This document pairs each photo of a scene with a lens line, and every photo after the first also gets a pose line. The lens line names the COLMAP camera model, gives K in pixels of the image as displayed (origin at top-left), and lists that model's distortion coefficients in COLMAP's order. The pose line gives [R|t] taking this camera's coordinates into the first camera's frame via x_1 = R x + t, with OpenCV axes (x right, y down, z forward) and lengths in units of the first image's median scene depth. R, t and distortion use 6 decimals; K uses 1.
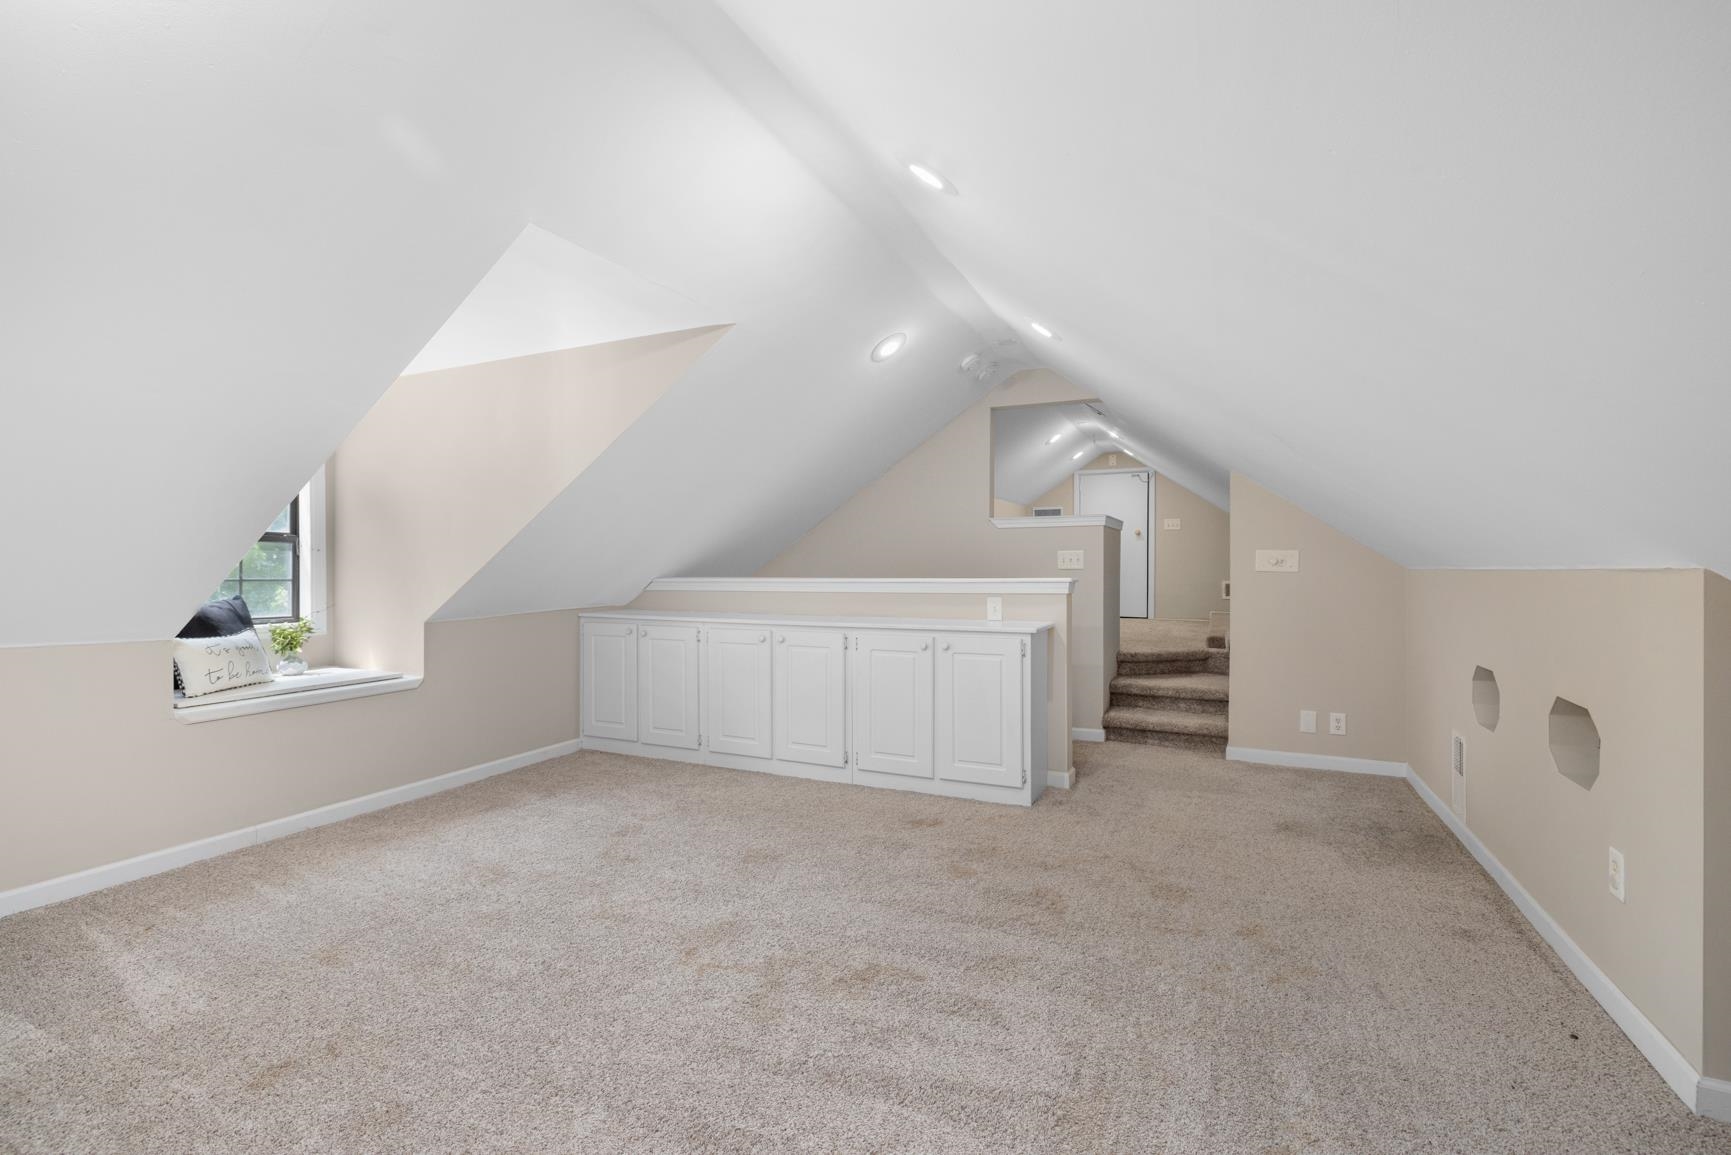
lens RADIAL K [[790.9, 0, 851.2], [0, 790.9, 575.3], [0, 0, 1]] dist [-0.001163, 0.001245]
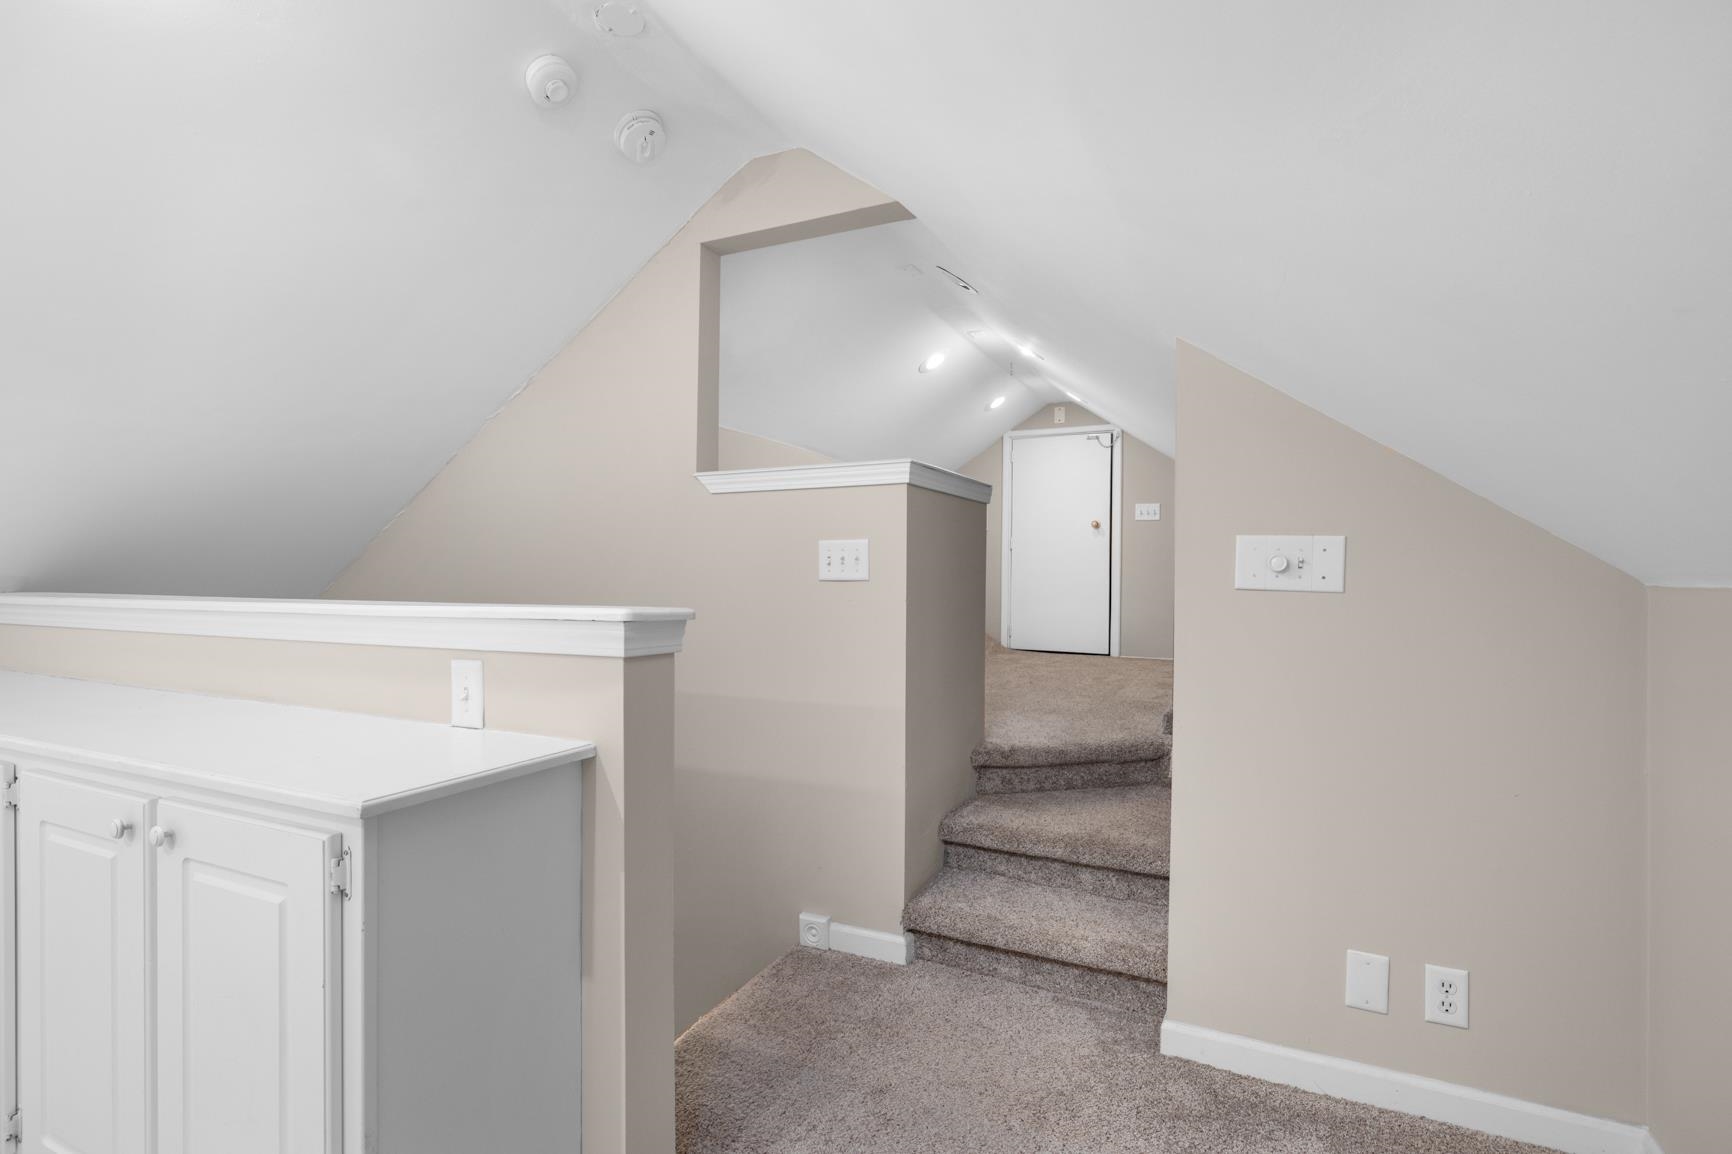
lens RADIAL K [[791.3, 0, 881.9], [0, 791.3, 577.1], [0, 0, 1]] dist [-0.001163, 0.001245]
pose [[0.999900, 0.006845, -0.012357, 0.301890], [-0.006939, 0.999947, -0.007616, -0.006025], [0.012304, 0.007701, 0.999895, 0.533268]]
